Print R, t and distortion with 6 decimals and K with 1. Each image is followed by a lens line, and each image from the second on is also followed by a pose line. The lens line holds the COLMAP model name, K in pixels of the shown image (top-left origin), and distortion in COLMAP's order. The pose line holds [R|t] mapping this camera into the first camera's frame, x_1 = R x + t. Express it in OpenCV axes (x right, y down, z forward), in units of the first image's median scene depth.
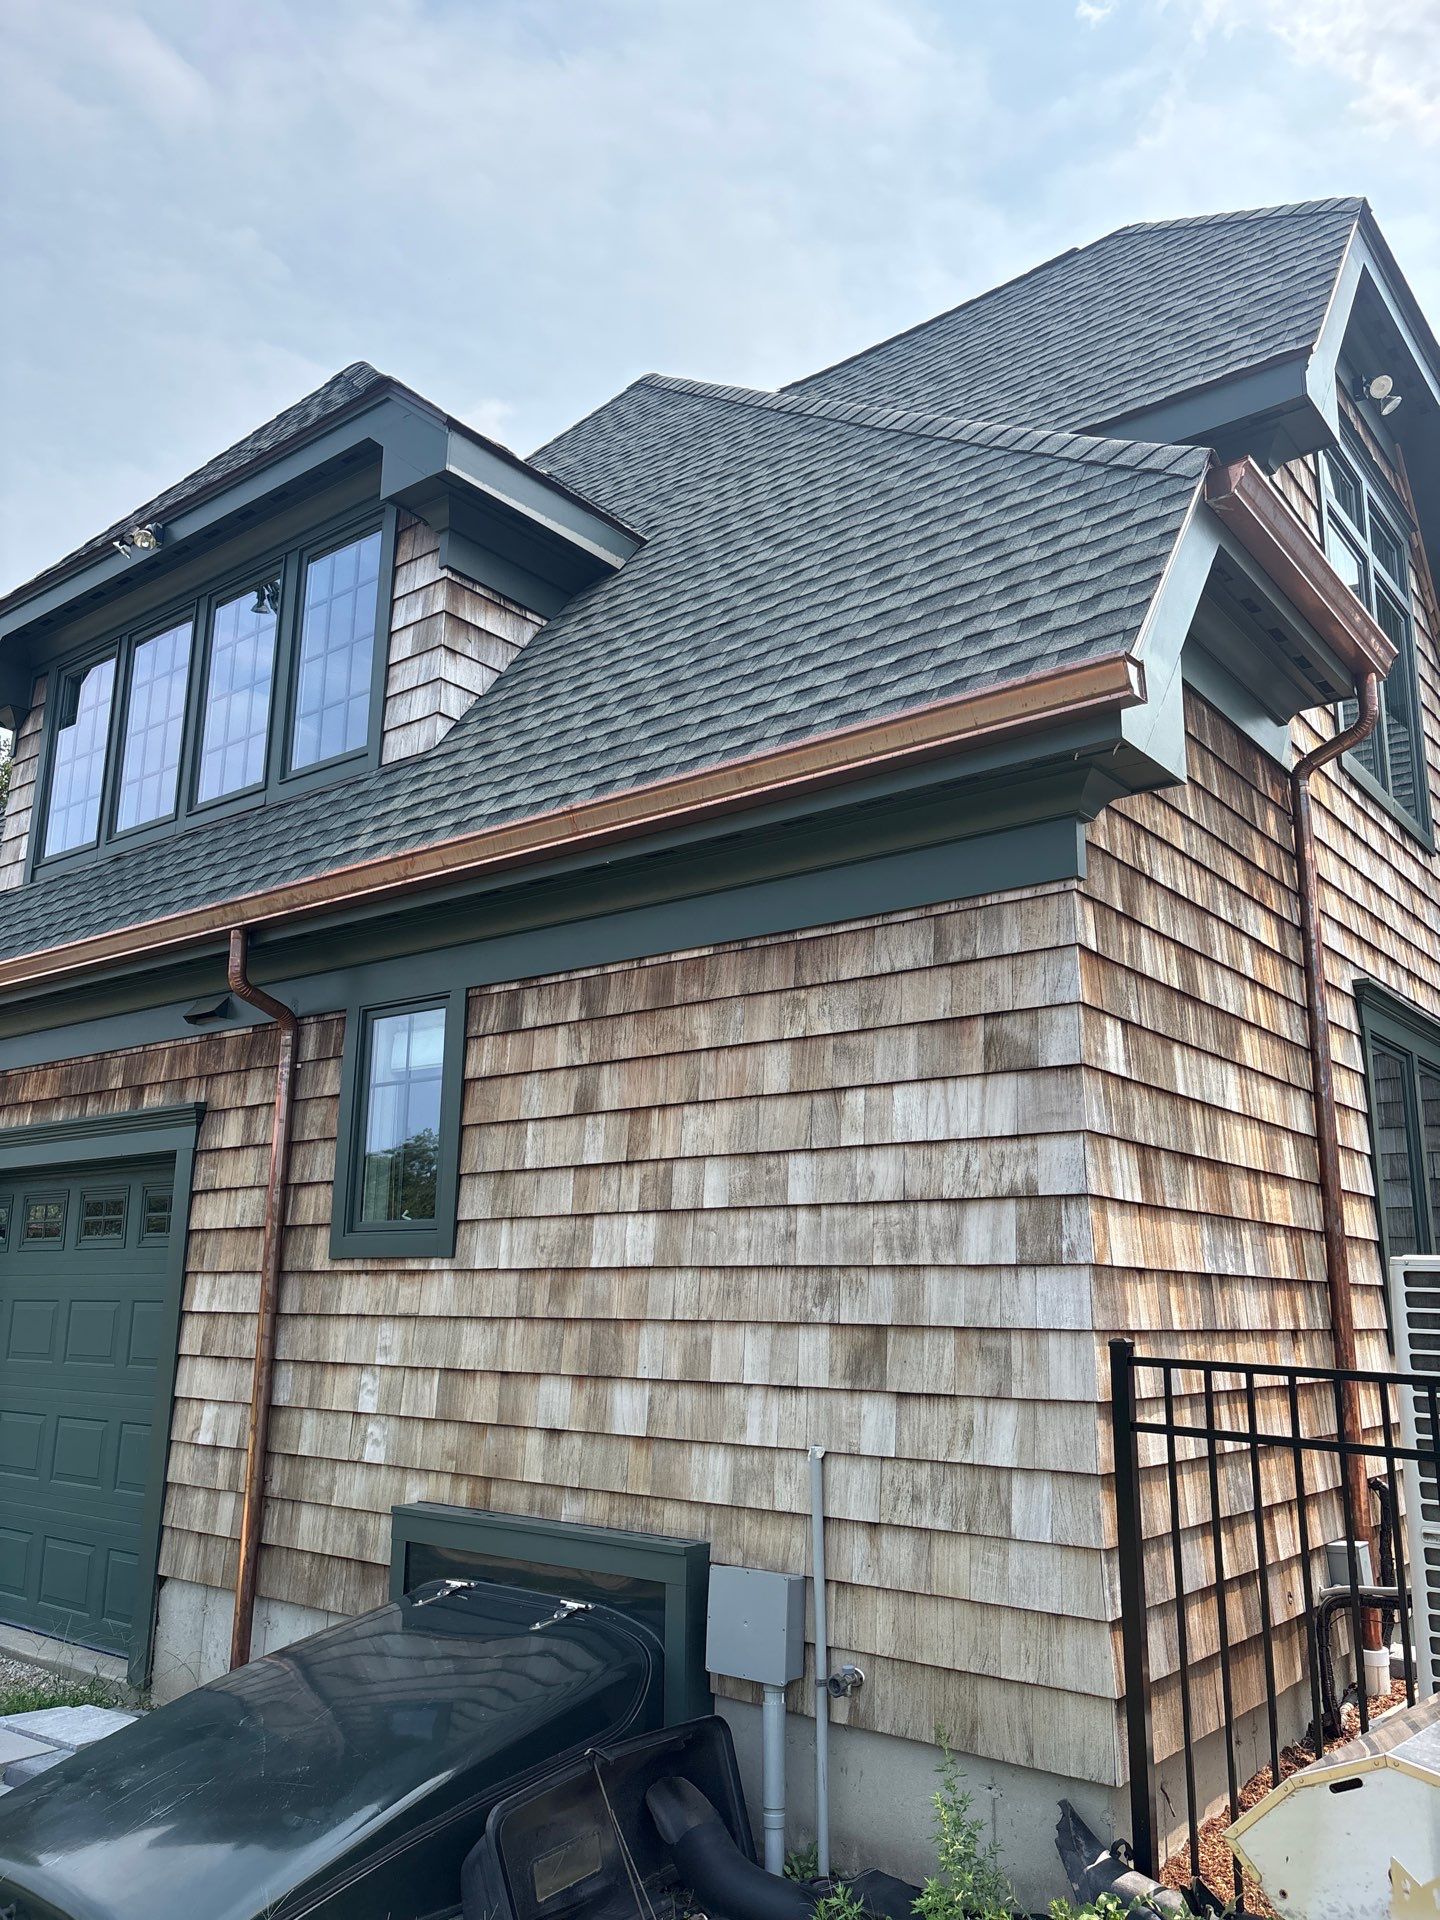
lens RADIAL K [[1461.5, 0, 720.0], [0, 1461.5, 960.0], [0, 0, 1]] dist [0.076782, -0.162467]
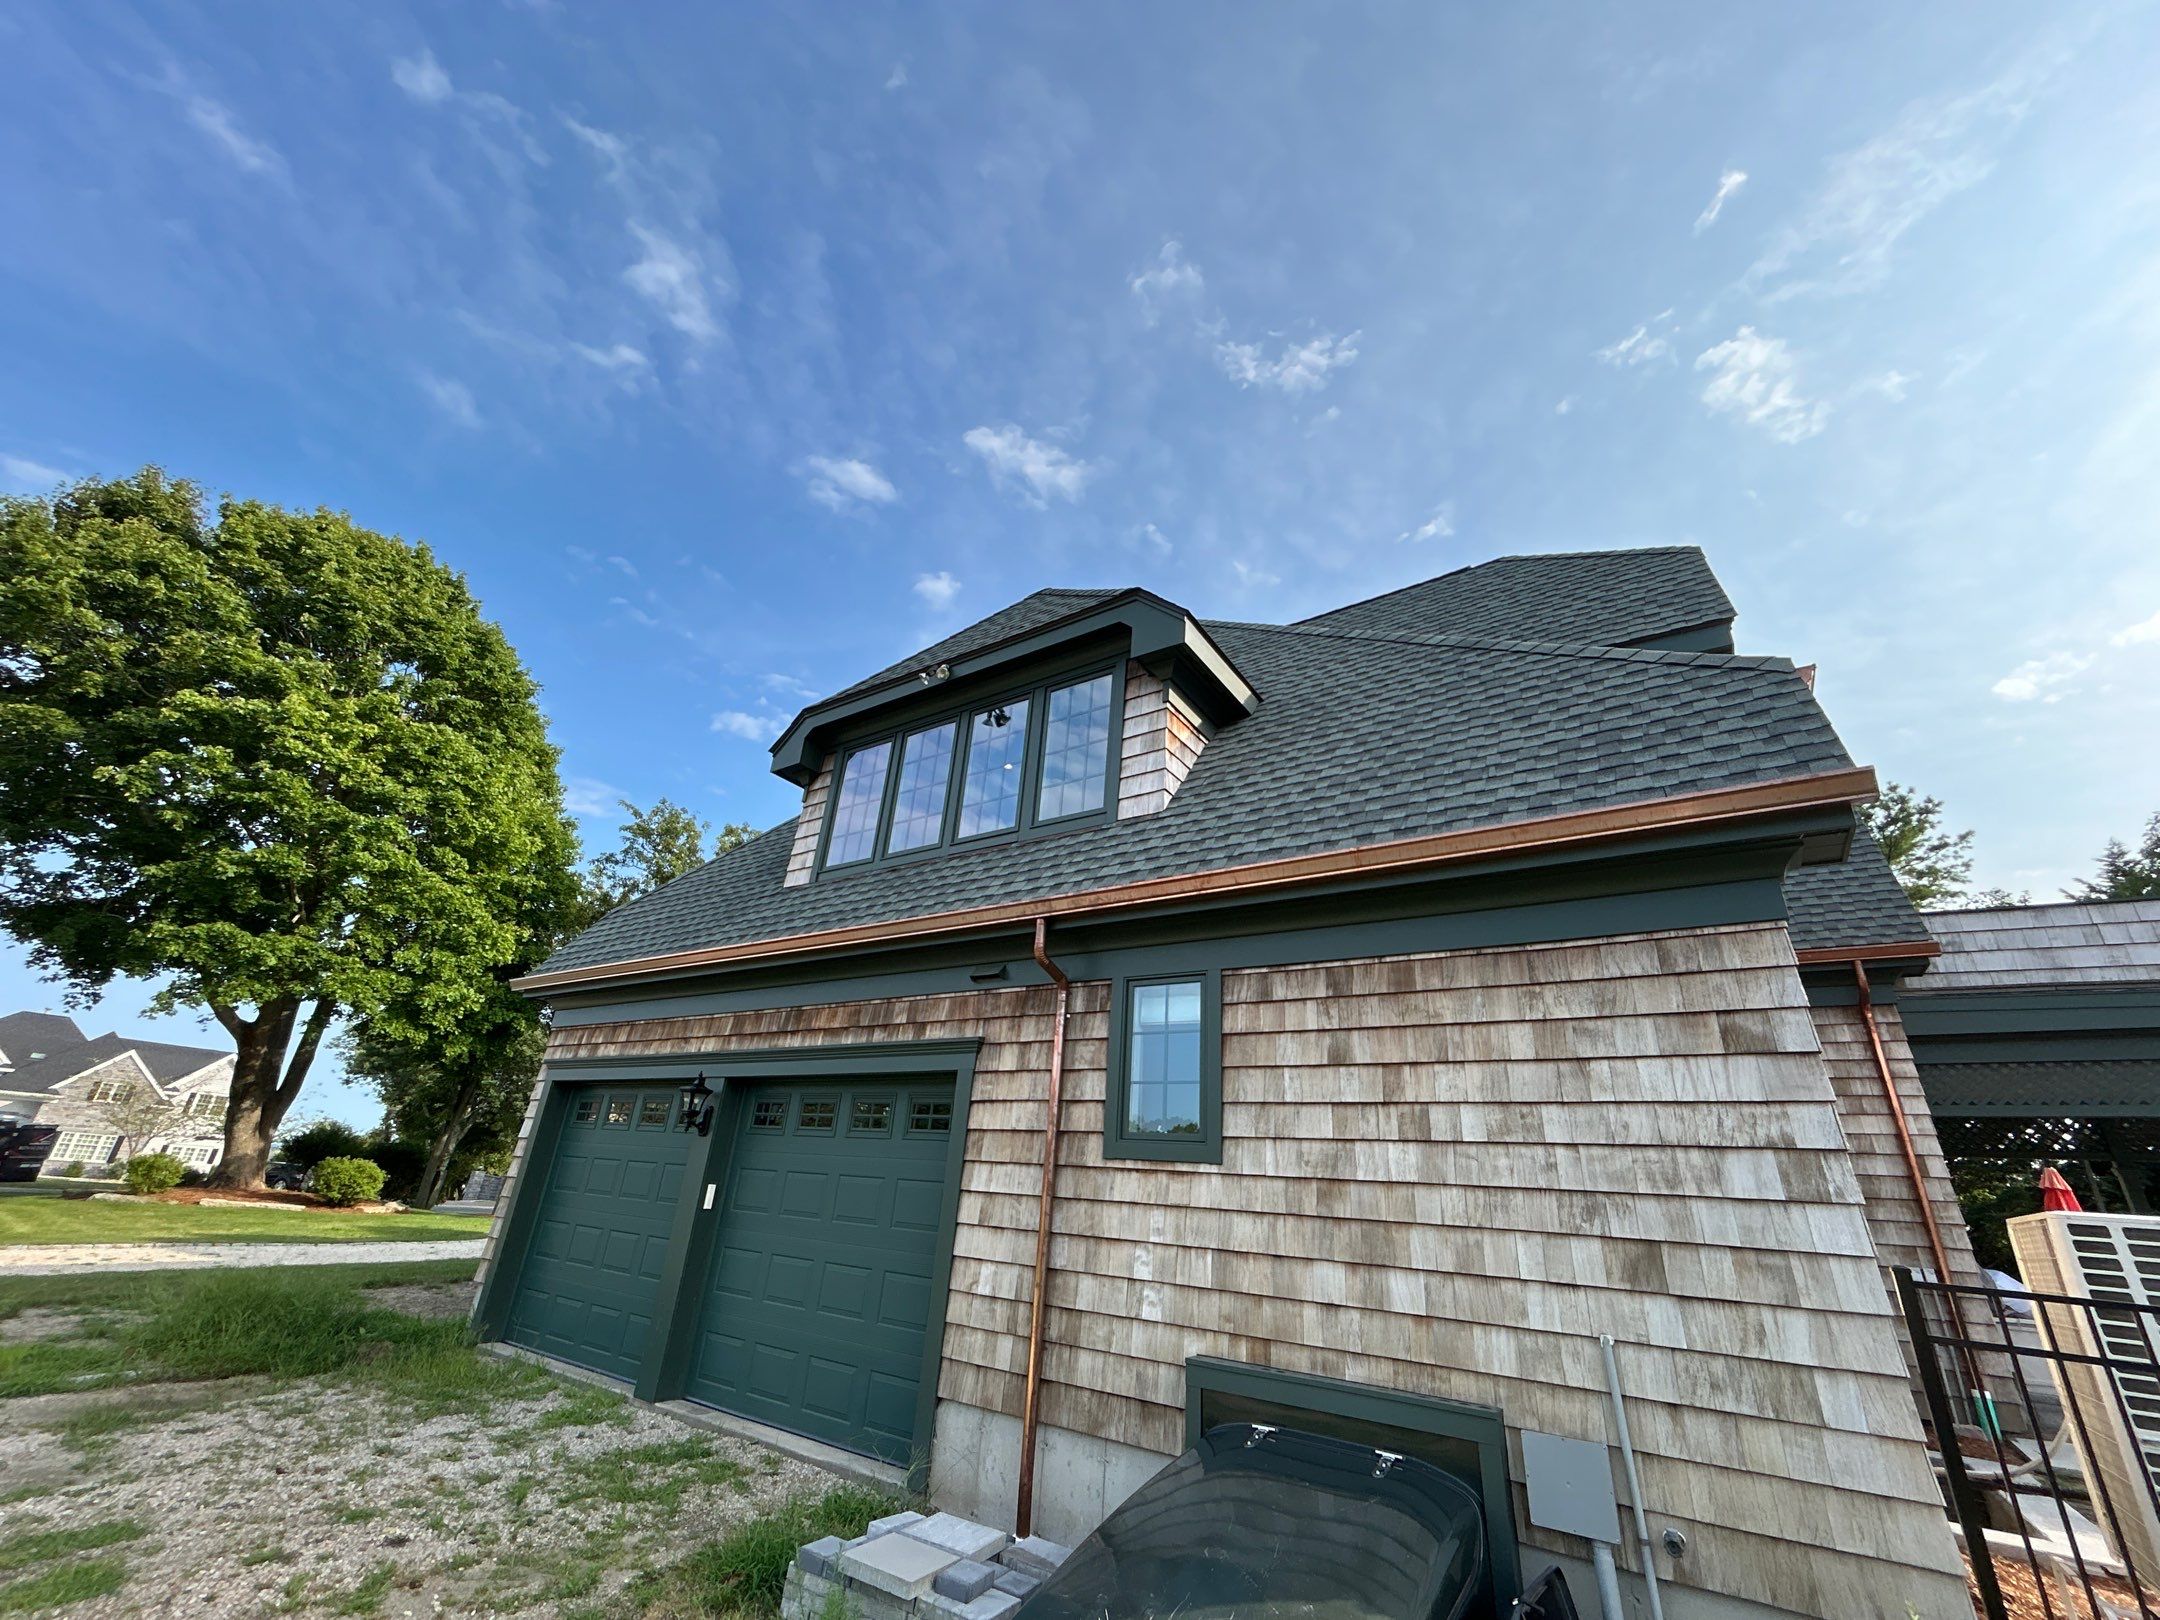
lens RADIAL K [[860.5, 0, 1080.0], [0, 860.5, 810.0], [0, 0, 1]] dist [-0.007190, 0.004518]
pose [[0.994925, 0.086520, 0.051364, -0.414143], [-0.075007, 0.978022, -0.194541, 0.045592], [-0.067067, 0.189701, 0.979549, 0.157031]]
